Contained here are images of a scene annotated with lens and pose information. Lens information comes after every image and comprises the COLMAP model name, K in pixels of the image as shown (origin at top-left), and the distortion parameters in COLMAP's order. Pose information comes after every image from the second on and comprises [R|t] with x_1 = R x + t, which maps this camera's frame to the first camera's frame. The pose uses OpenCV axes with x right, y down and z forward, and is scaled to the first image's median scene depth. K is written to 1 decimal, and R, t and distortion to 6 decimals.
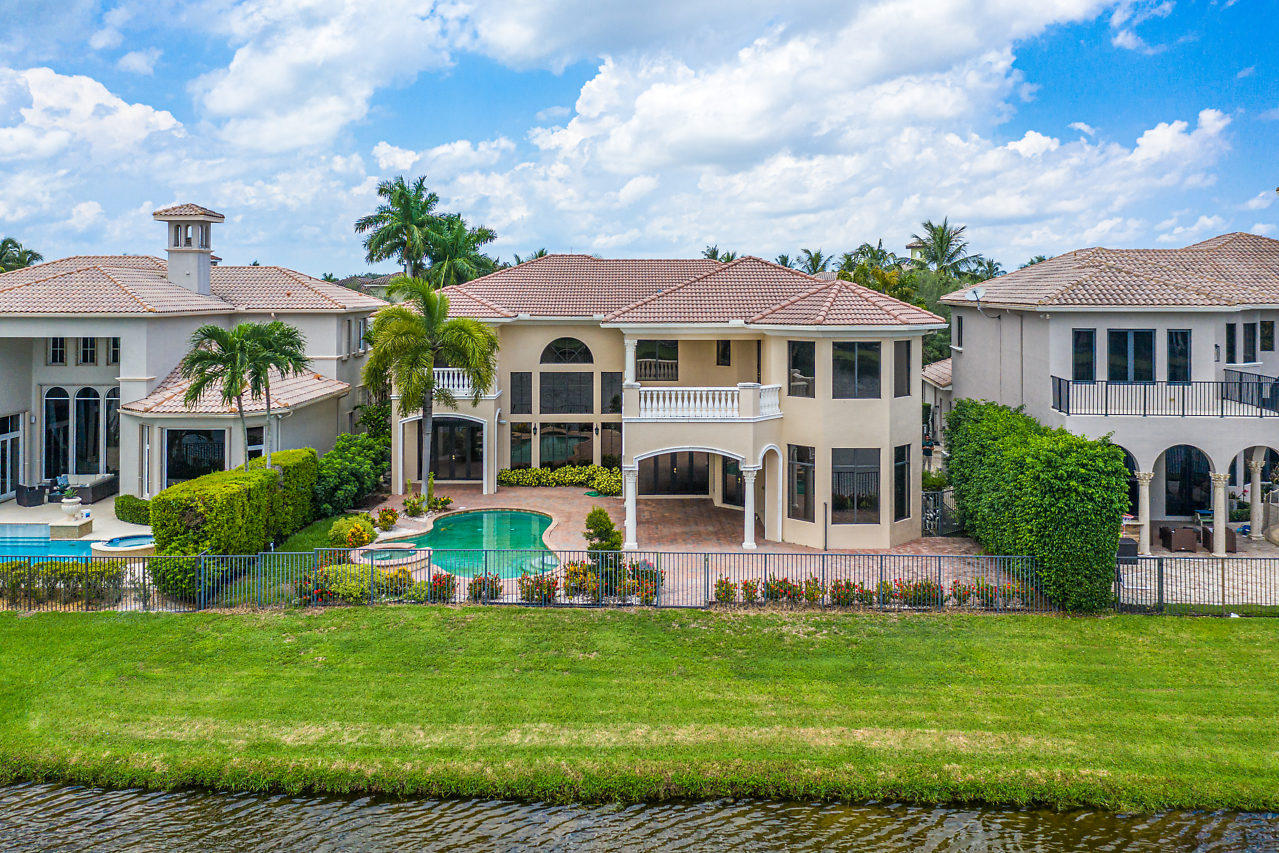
lens RADIAL K [[1046.8, 0, 641.0], [0, 1046.8, 274.6], [0, 0, 1]] dist [-0.011059, -0.004247]
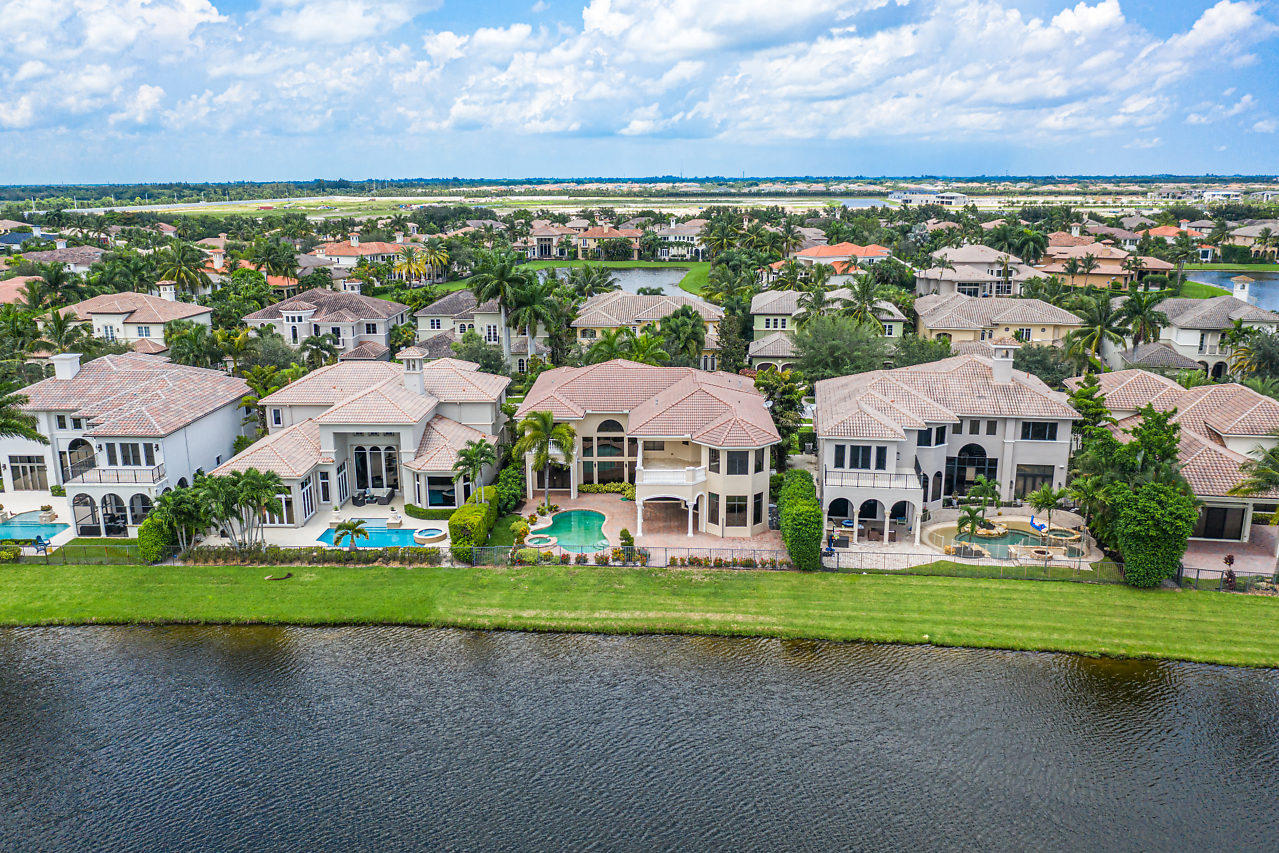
lens RADIAL K [[1006.1, 0, 638.3], [0, 1006.1, 397.7], [0, 0, 1]] dist [-0.004795, 0.004281]
pose [[0.999241, 0.001058, -0.038953, 0.089172], [0.007817, 0.973866, 0.226988, -0.656239], [0.038175, -0.227120, 0.973118, -1.336846]]
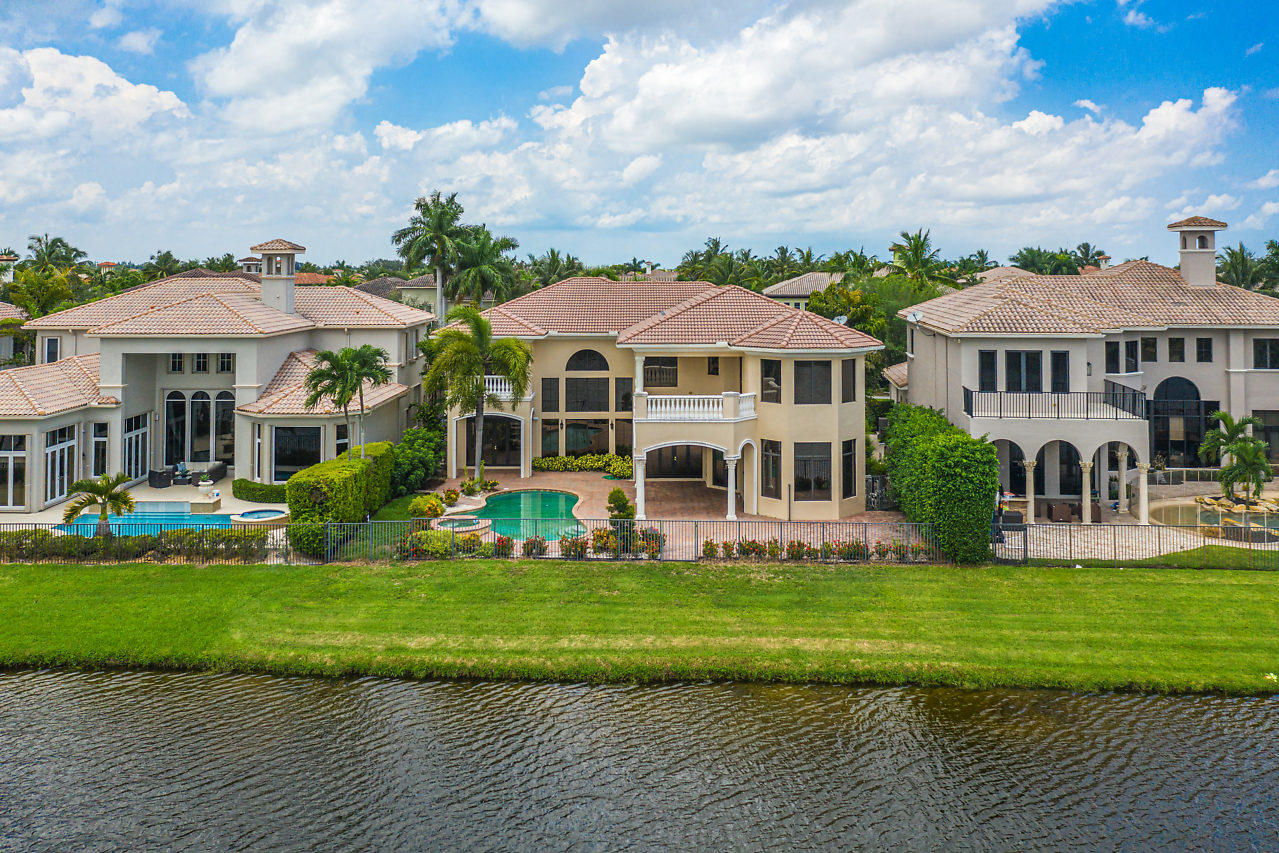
lens RADIAL K [[1050.1, 0, 641.9], [0, 1050.1, 223.0], [0, 0, 1]] dist [-0.009806, -0.002146]
pose [[0.999994, -0.001359, -0.003280, -0.003808], [0.001260, 0.999549, -0.029989, -0.082663], [0.003320, 0.029985, 0.999545, -0.383600]]
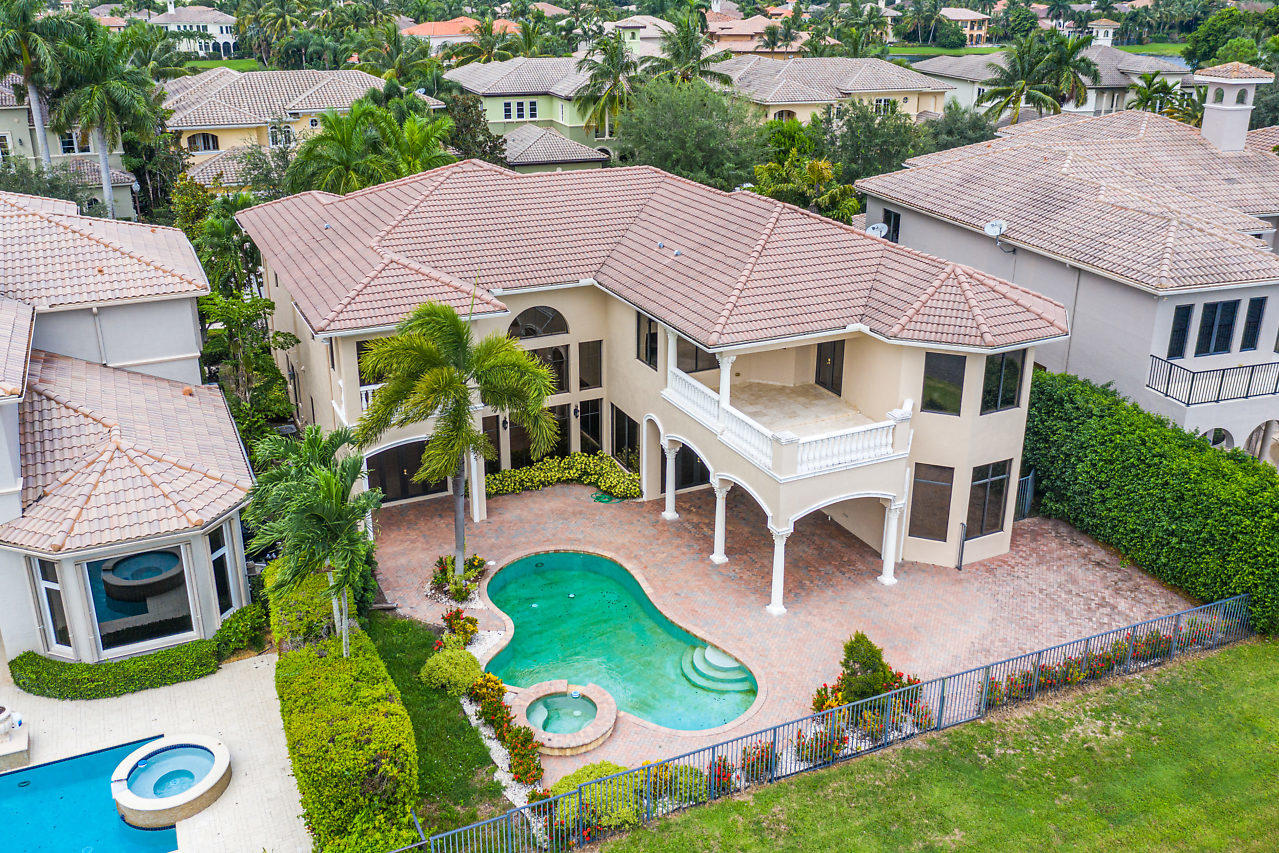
lens RADIAL K [[1125.0, 0, 639.5], [0, 1125.0, 366.5], [0, 0, 1]] dist [-0.014412, 0.008383]
pose [[0.908090, -0.135642, 0.396199, -0.543692], [-0.006563, 0.941365, 0.337326, -0.290495], [-0.418724, -0.308923, 0.853954, 0.376112]]
